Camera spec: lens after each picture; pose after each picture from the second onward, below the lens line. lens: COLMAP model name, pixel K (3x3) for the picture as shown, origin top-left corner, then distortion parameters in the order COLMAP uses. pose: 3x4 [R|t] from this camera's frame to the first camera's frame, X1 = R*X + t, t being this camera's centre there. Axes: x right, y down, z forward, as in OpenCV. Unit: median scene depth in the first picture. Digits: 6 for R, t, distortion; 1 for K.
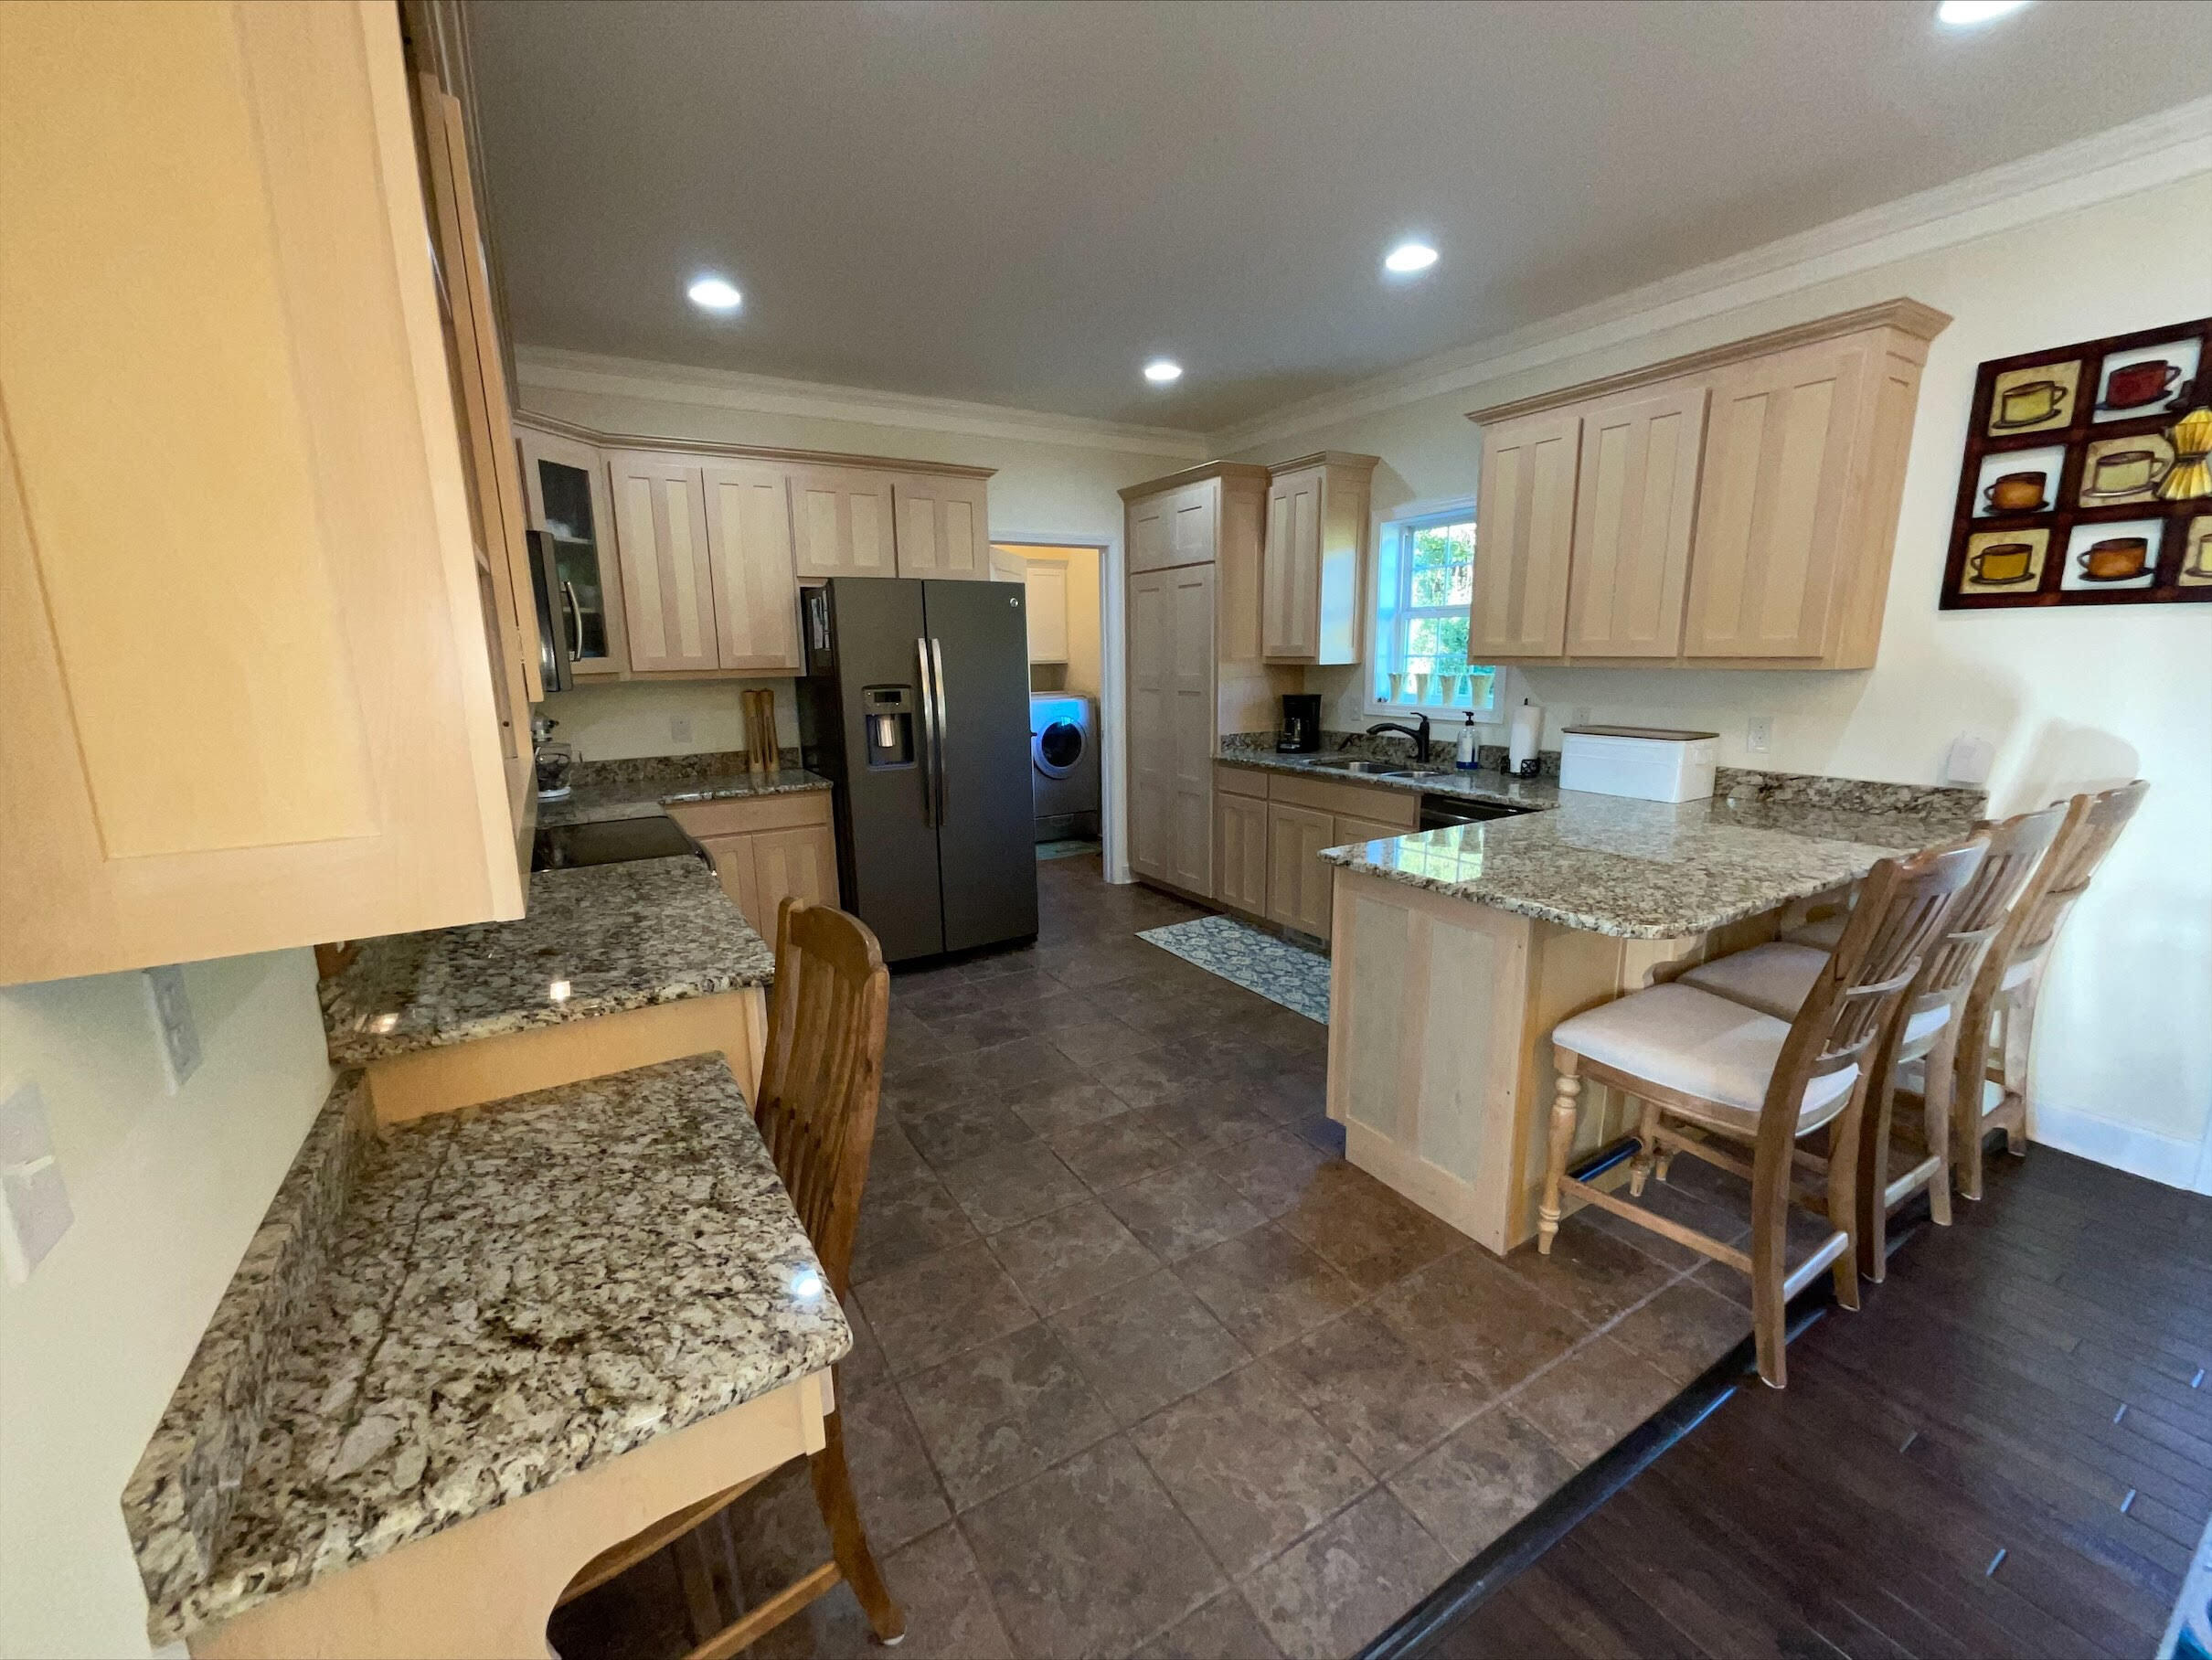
lens RADIAL K [[901.3, 0, 1095.8], [0, 901.3, 829.3], [0, 0, 1]] dist [0.002941, 0.000065]
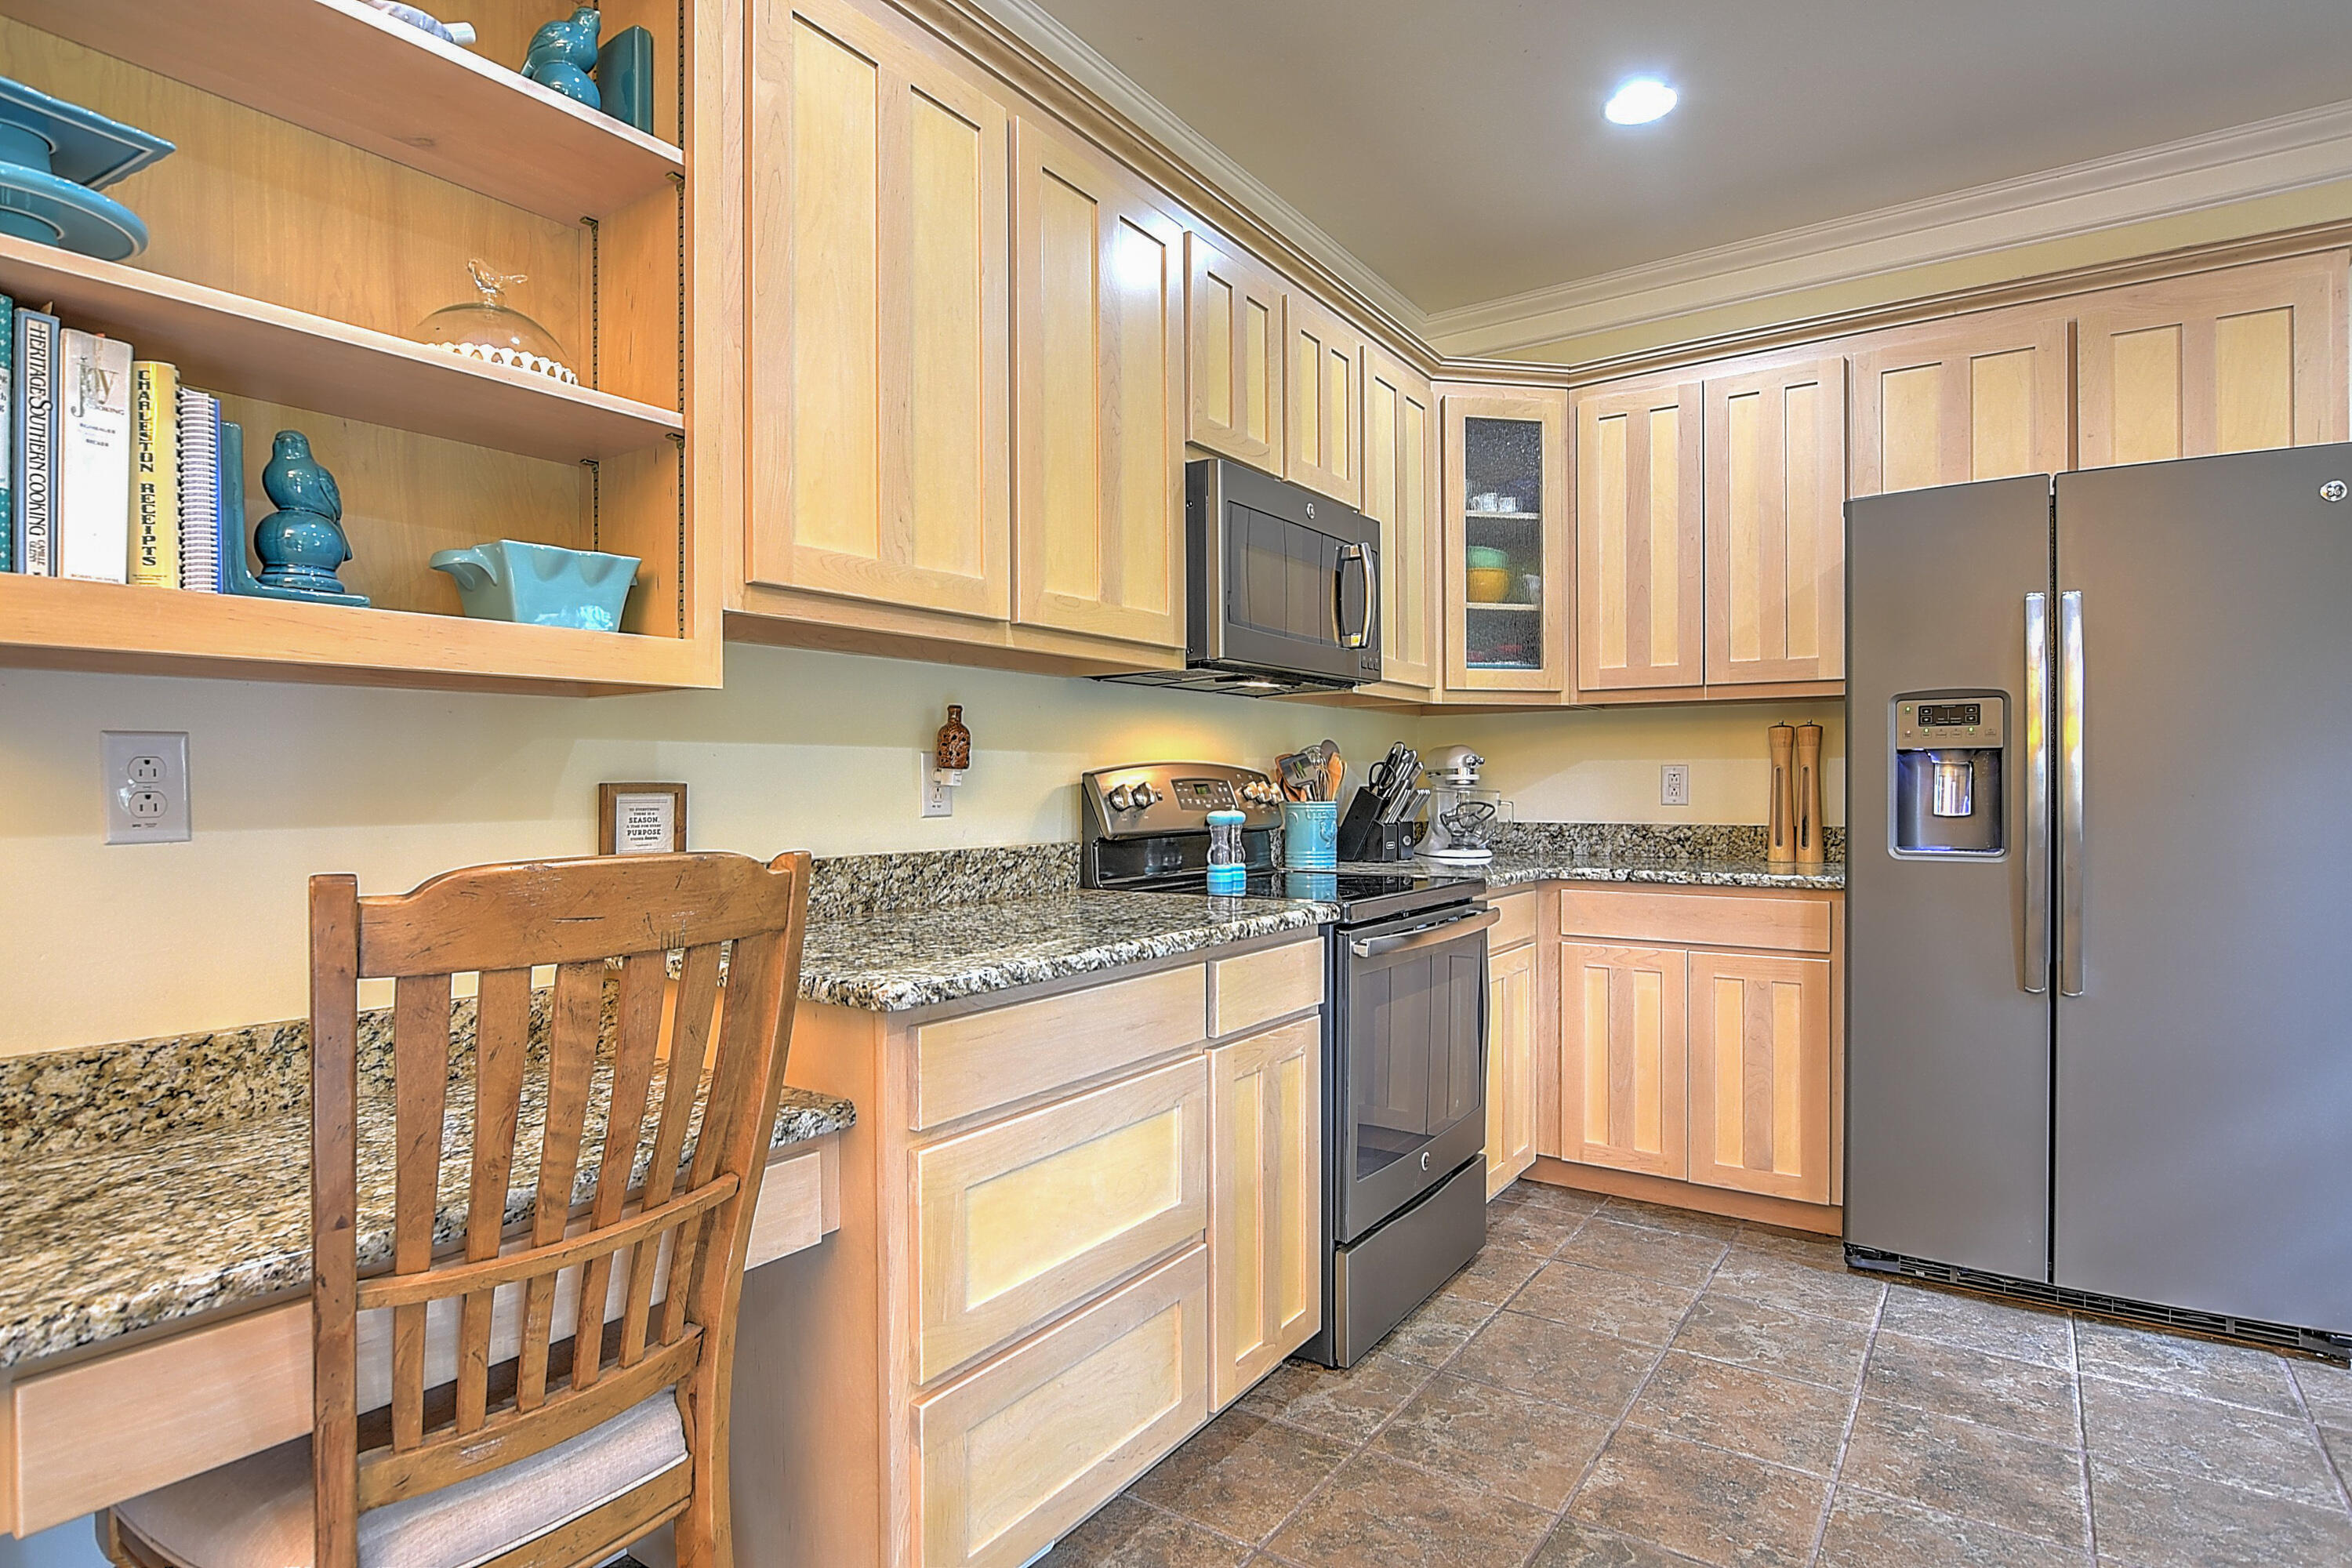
lens RADIAL K [[1214.6, 0, 1157.3], [0, 1214.6, 789.7], [0, 0, 1]] dist [-0.020385, -0.000381]
pose [[0.410009, 0.021123, -0.911837, 0.200745], [-0.186699, 0.980507, -0.061236, 0.016550], [0.892769, 0.195347, 0.405960, 0.346683]]
